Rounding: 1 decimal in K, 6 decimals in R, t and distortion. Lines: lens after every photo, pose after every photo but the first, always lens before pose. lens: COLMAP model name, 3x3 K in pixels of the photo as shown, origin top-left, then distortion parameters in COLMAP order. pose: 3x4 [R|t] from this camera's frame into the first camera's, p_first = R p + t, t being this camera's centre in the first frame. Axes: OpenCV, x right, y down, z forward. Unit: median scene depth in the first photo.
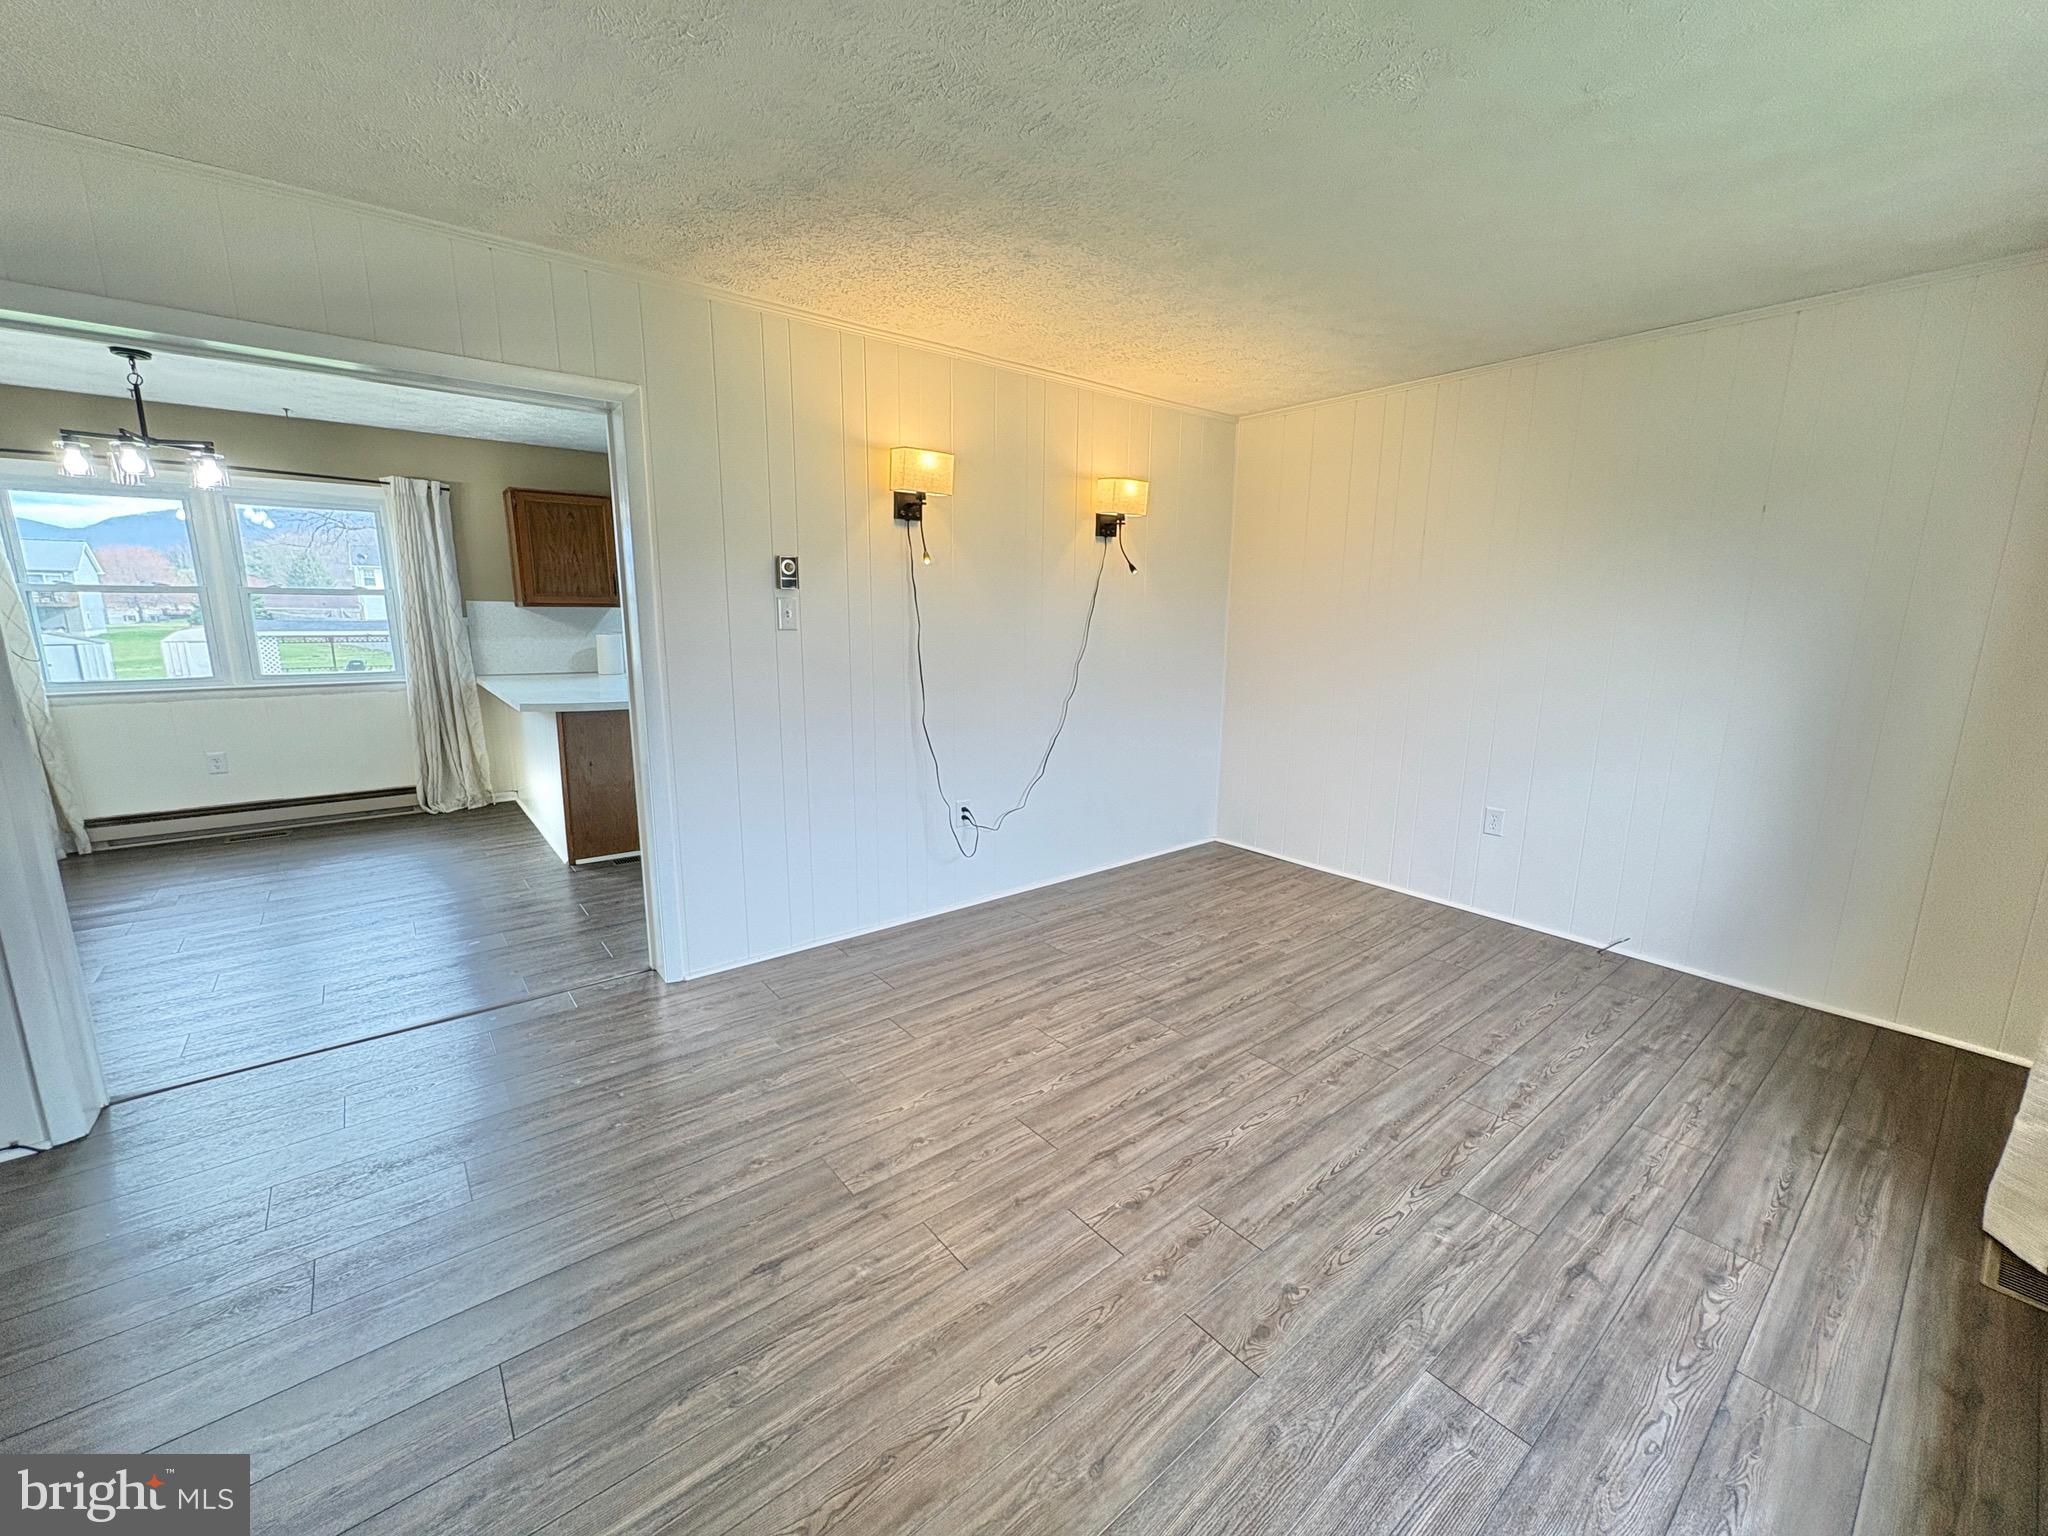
lens RADIAL K [[813.6, 0, 1024.0], [0, 813.6, 768.0], [0, 0, 1]] dist [-0.000443, -0.000571]
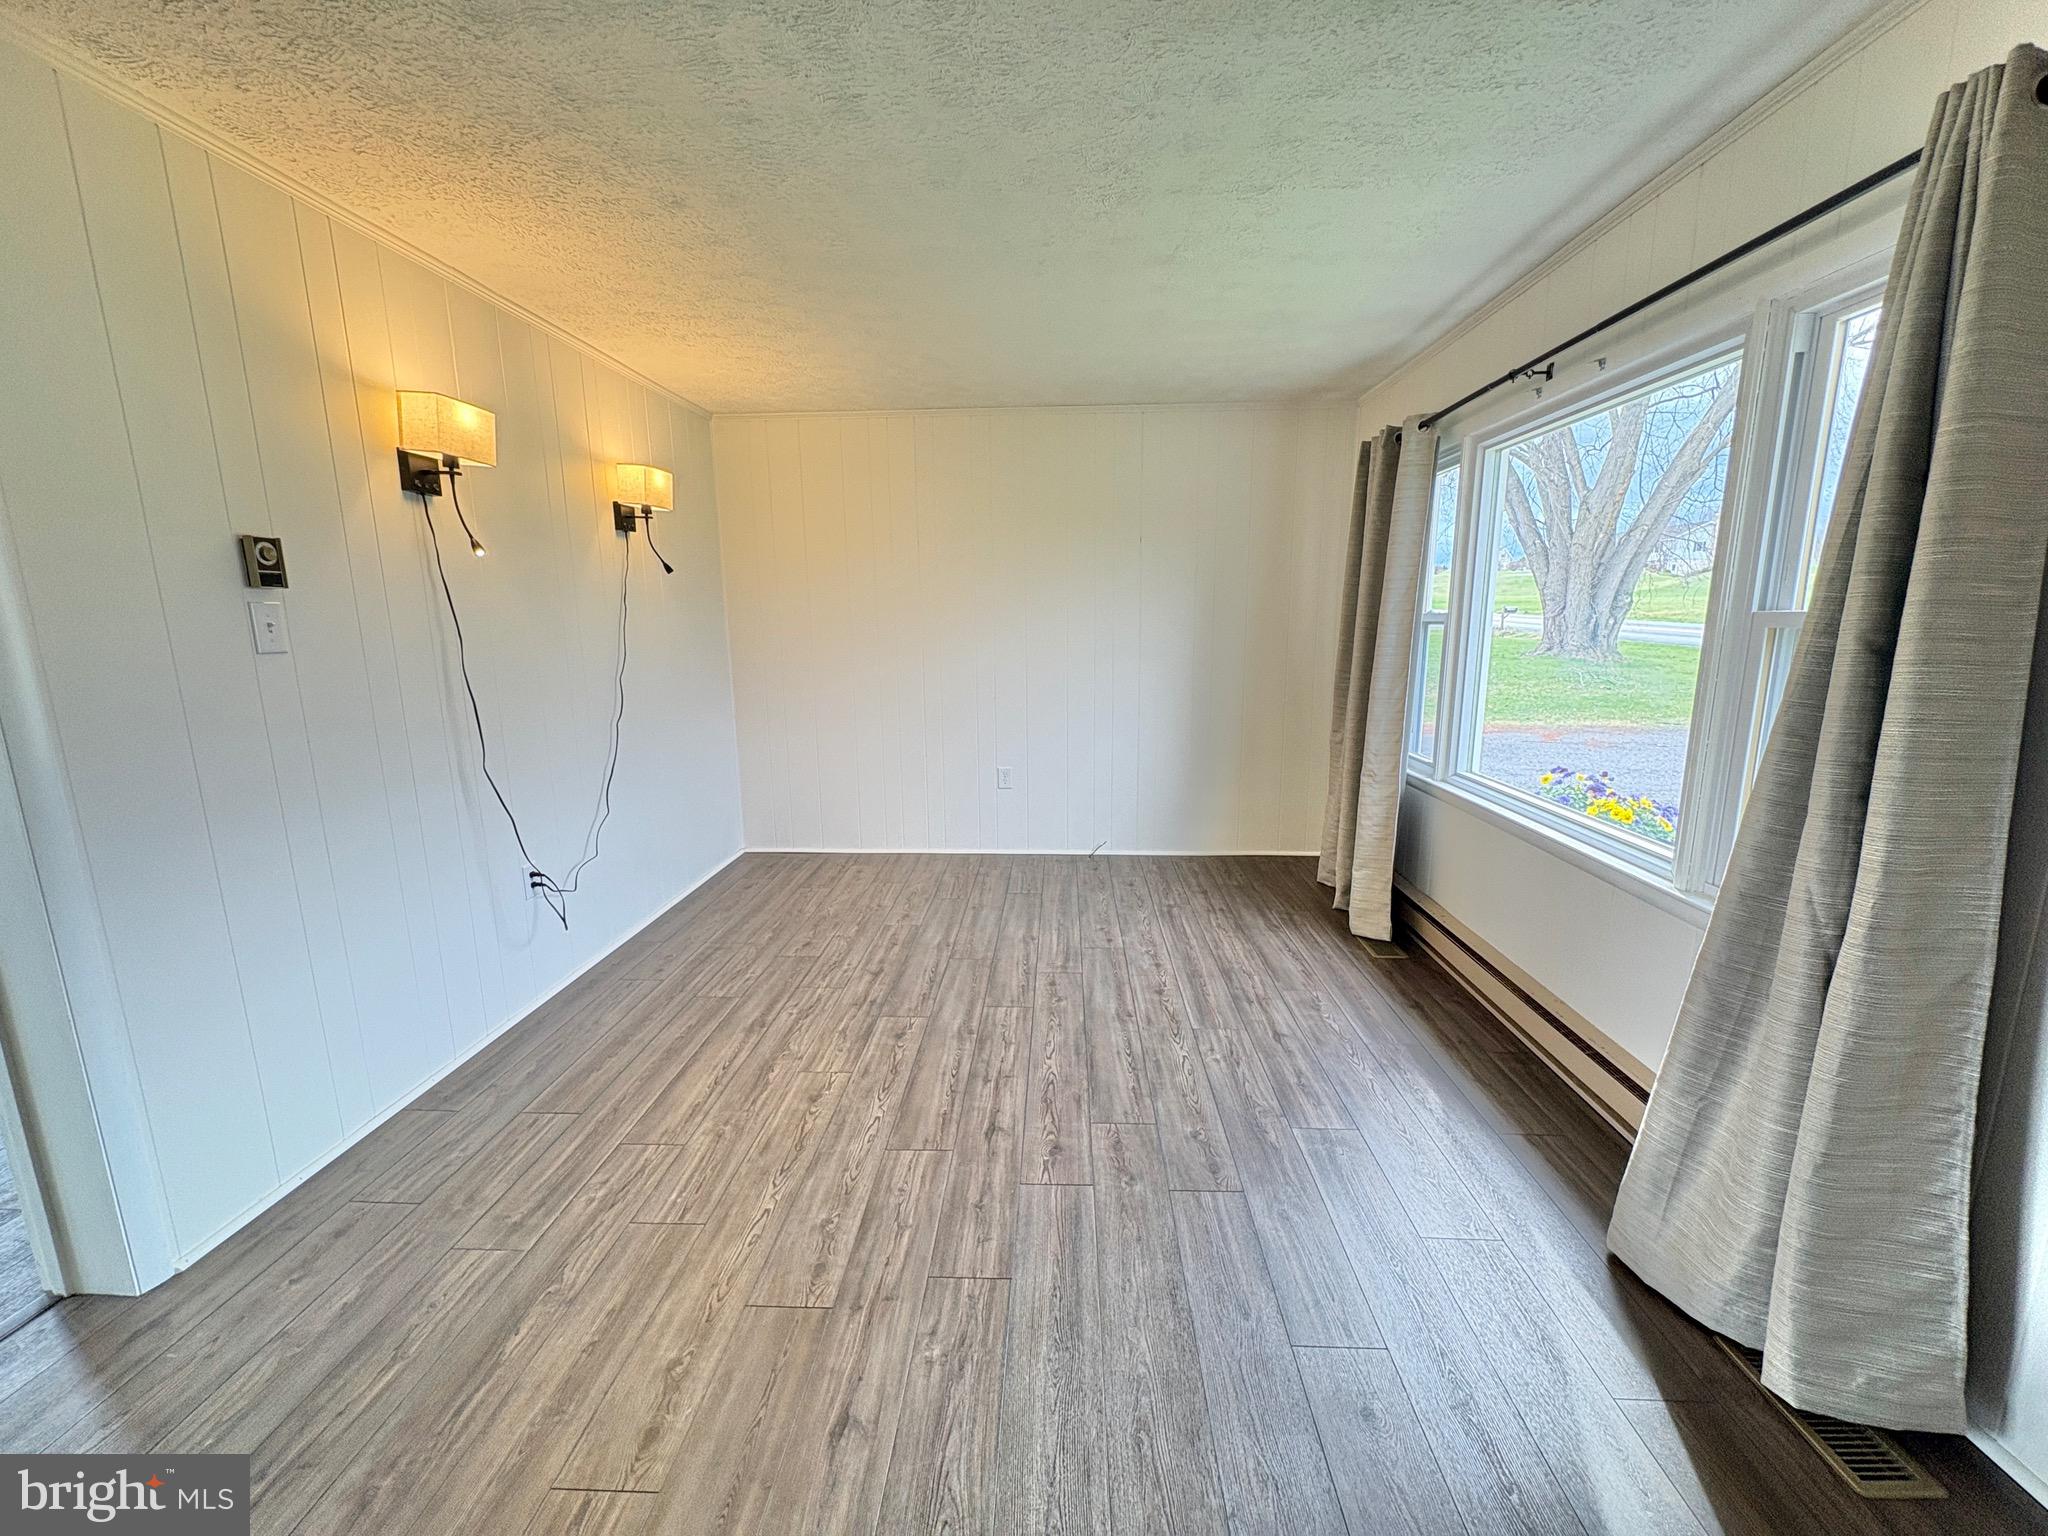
lens RADIAL K [[813.6, 0, 1024.0], [0, 813.6, 768.0], [0, 0, 1]] dist [-0.000443, -0.000571]
pose [[0.663634, -0.154107, 0.732011, -0.518441], [0.158155, 0.985334, 0.064056, -0.040529], [-0.731147, 0.073261, 0.678274, 0.207572]]
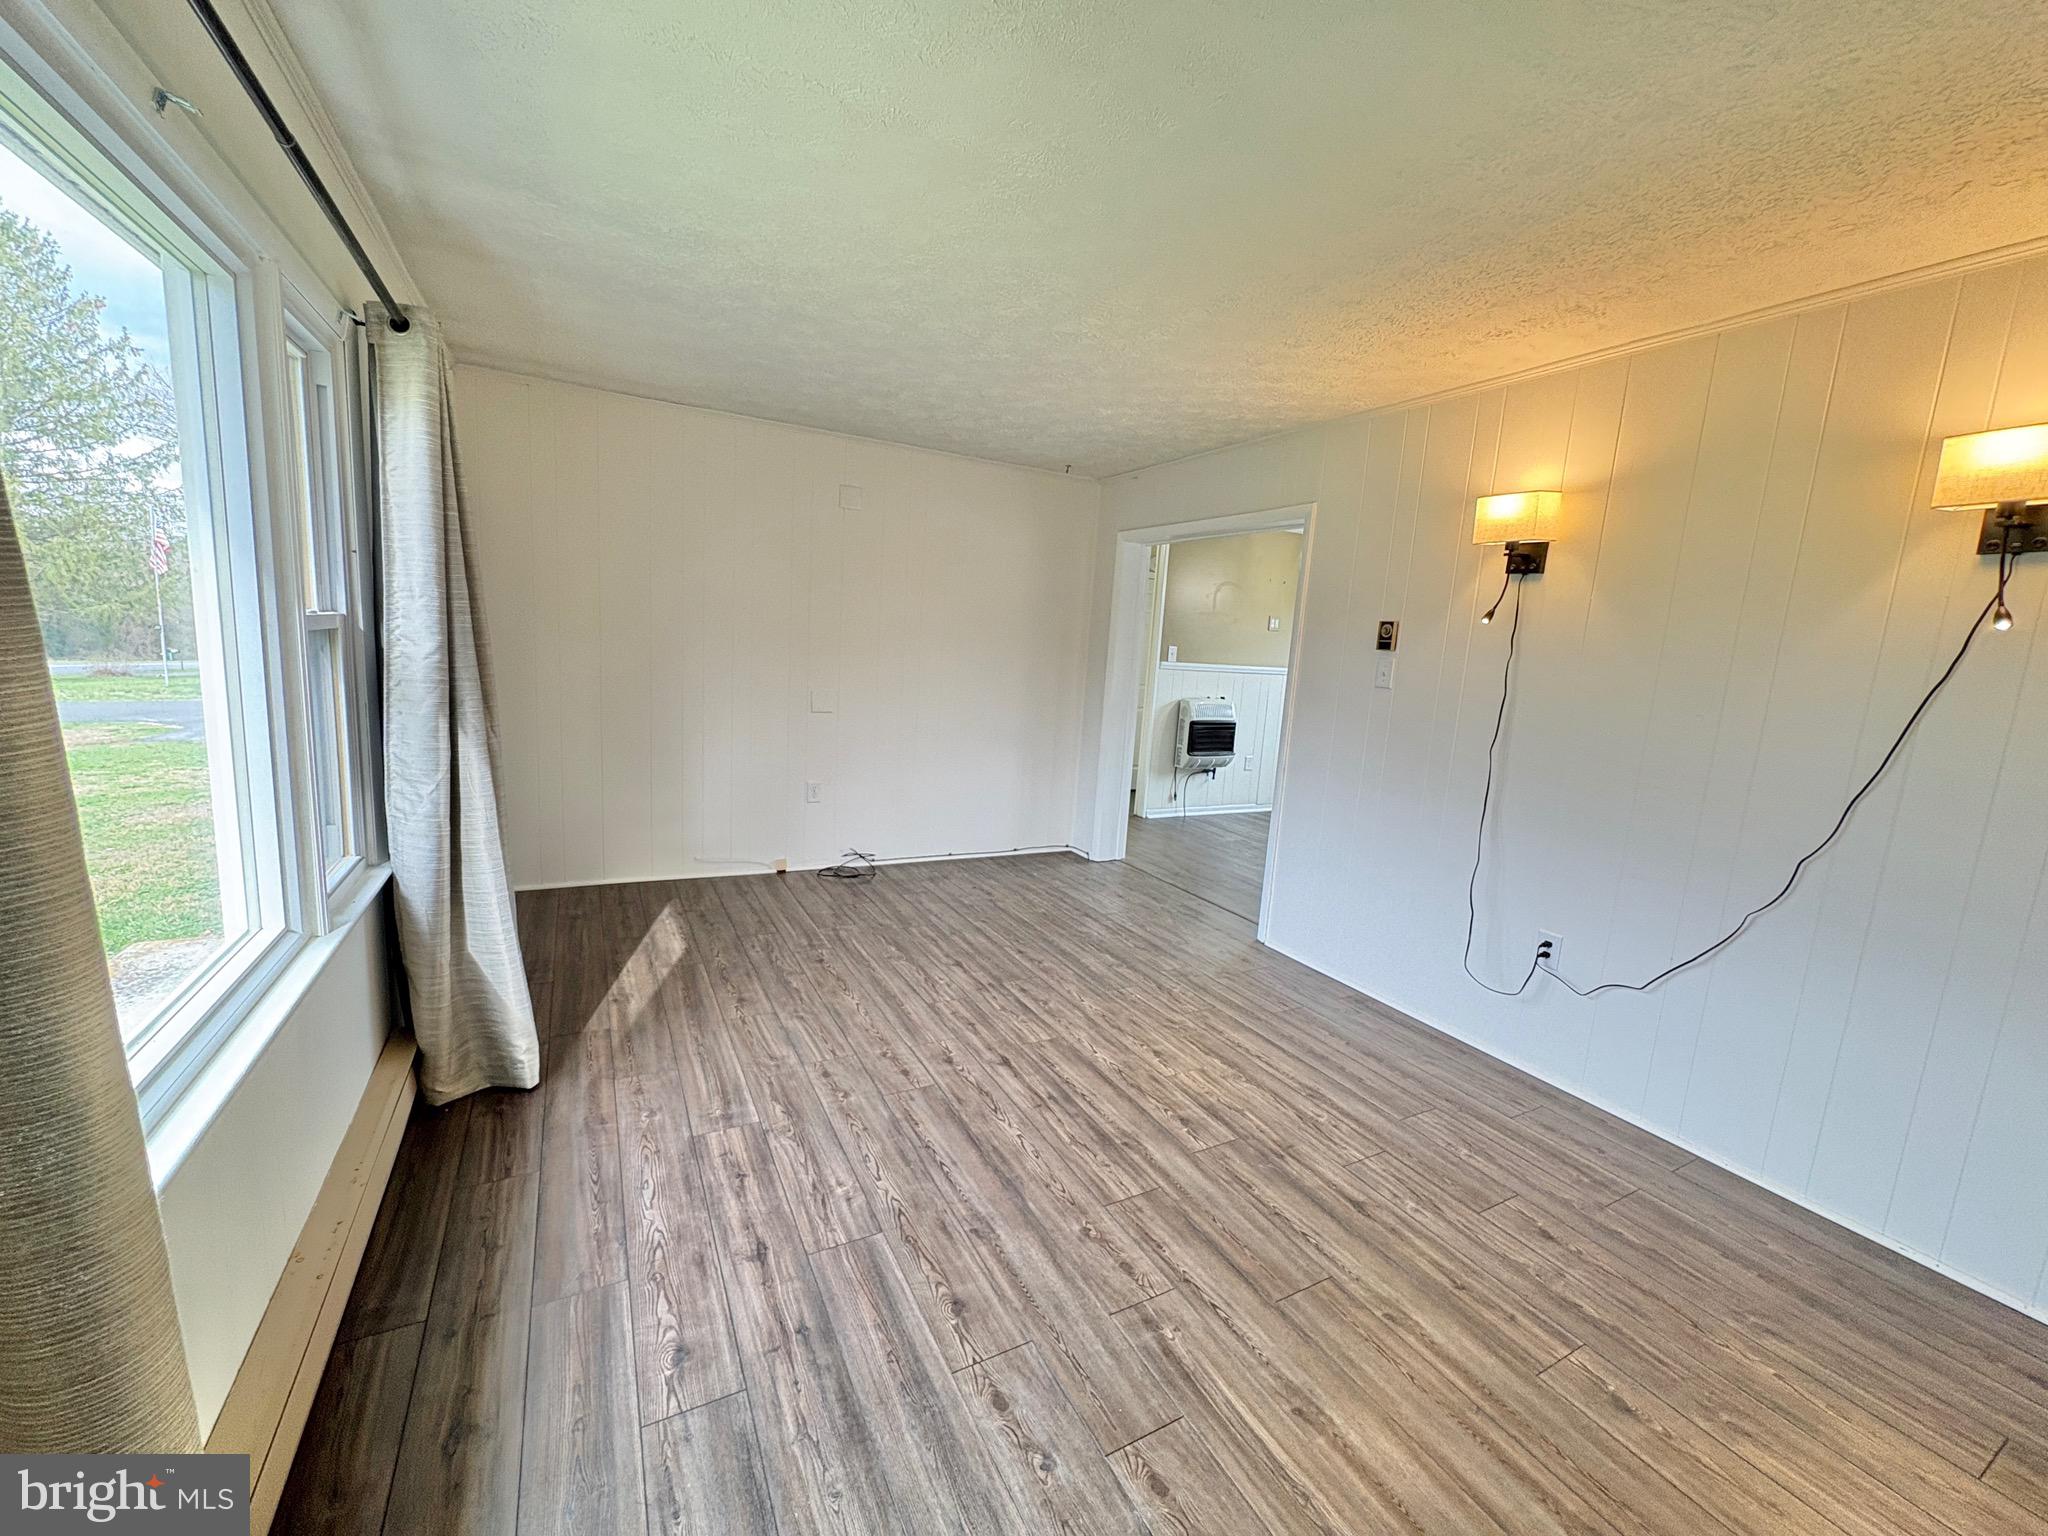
lens RADIAL K [[813.6, 0, 1024.0], [0, 813.6, 768.0], [0, 0, 1]] dist [-0.000443, -0.000571]
pose [[-0.181294, 0.133679, -0.974301, 1.191376], [-0.249481, 0.952057, 0.177049, -0.191442], [0.951258, 0.275168, -0.139251, 0.990322]]
